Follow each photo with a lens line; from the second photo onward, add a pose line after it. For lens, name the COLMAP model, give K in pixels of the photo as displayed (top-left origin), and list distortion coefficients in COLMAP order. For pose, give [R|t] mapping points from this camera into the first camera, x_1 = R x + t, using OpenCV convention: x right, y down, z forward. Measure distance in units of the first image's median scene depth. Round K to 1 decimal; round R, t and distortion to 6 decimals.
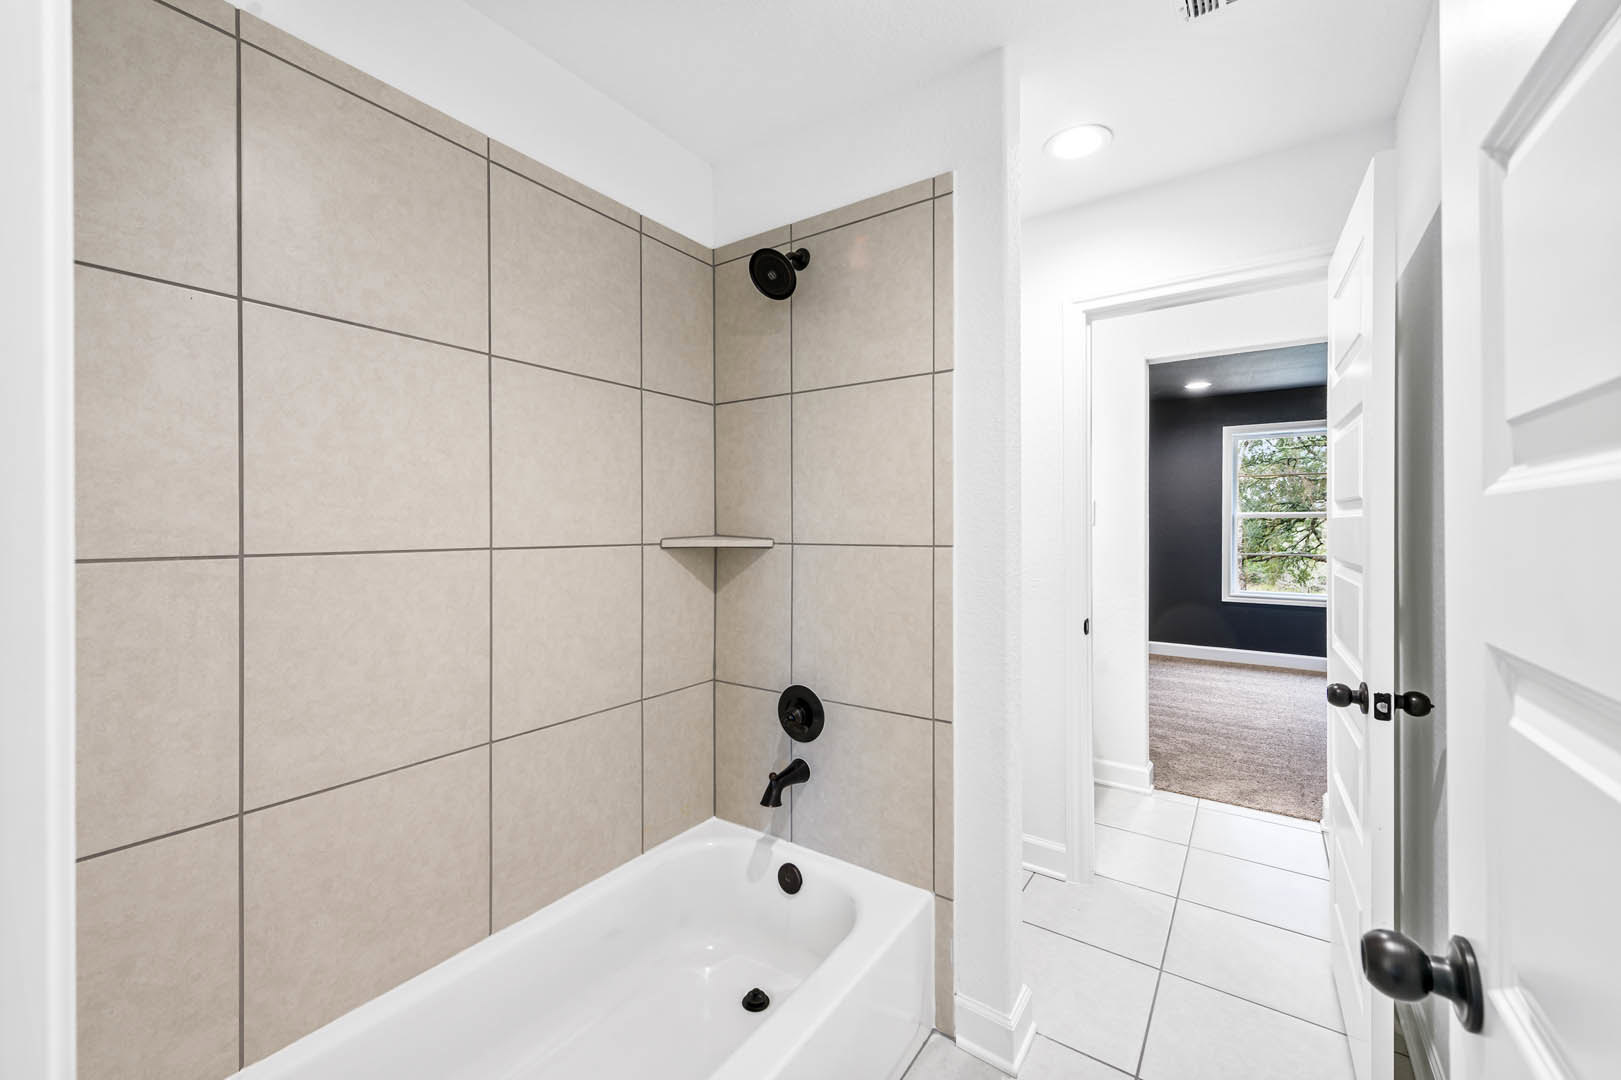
lens RADIAL K [[663.6, 0, 815.9], [0, 663.6, 540.3], [0, 0, 1]] dist [0.016069, -0.004445]
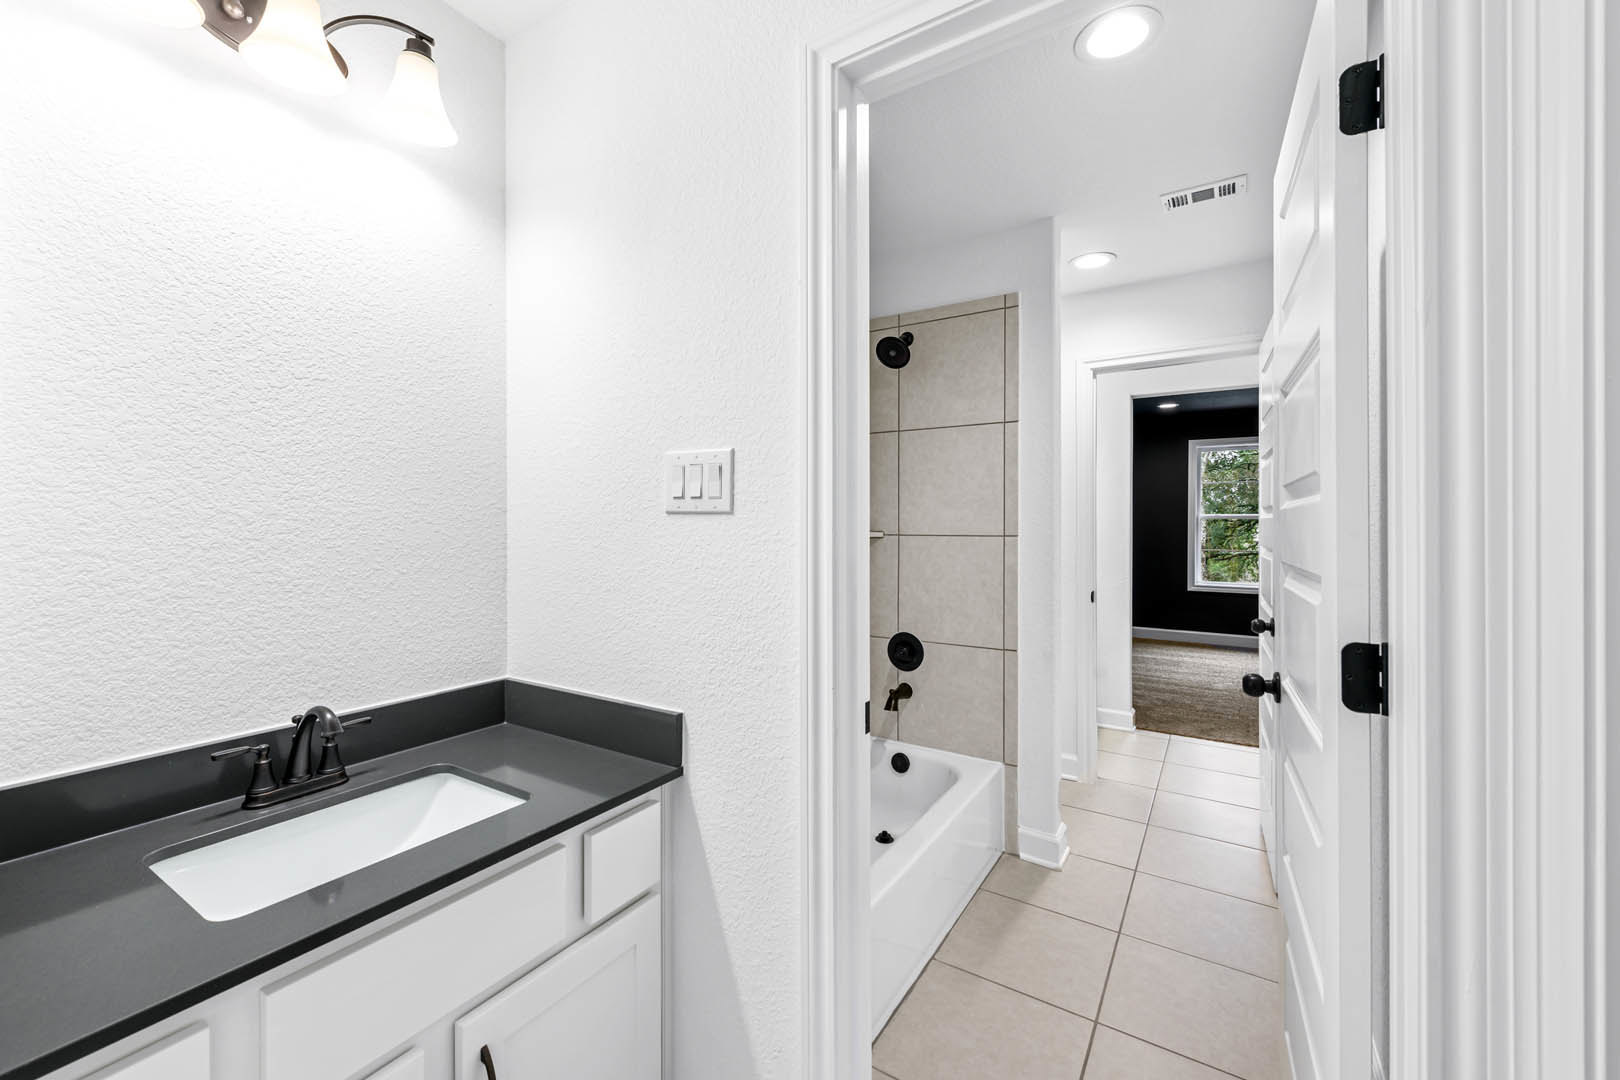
lens RADIAL K [[663.2, 0, 817.7], [0, 663.2, 537.9], [0, 0, 1]] dist [0.016069, -0.004445]
pose [[0.999166, 0.003385, 0.040698, -0.280230], [-0.003272, 0.999991, -0.002853, 0.017397], [-0.040708, 0.002718, 0.999167, -0.453029]]
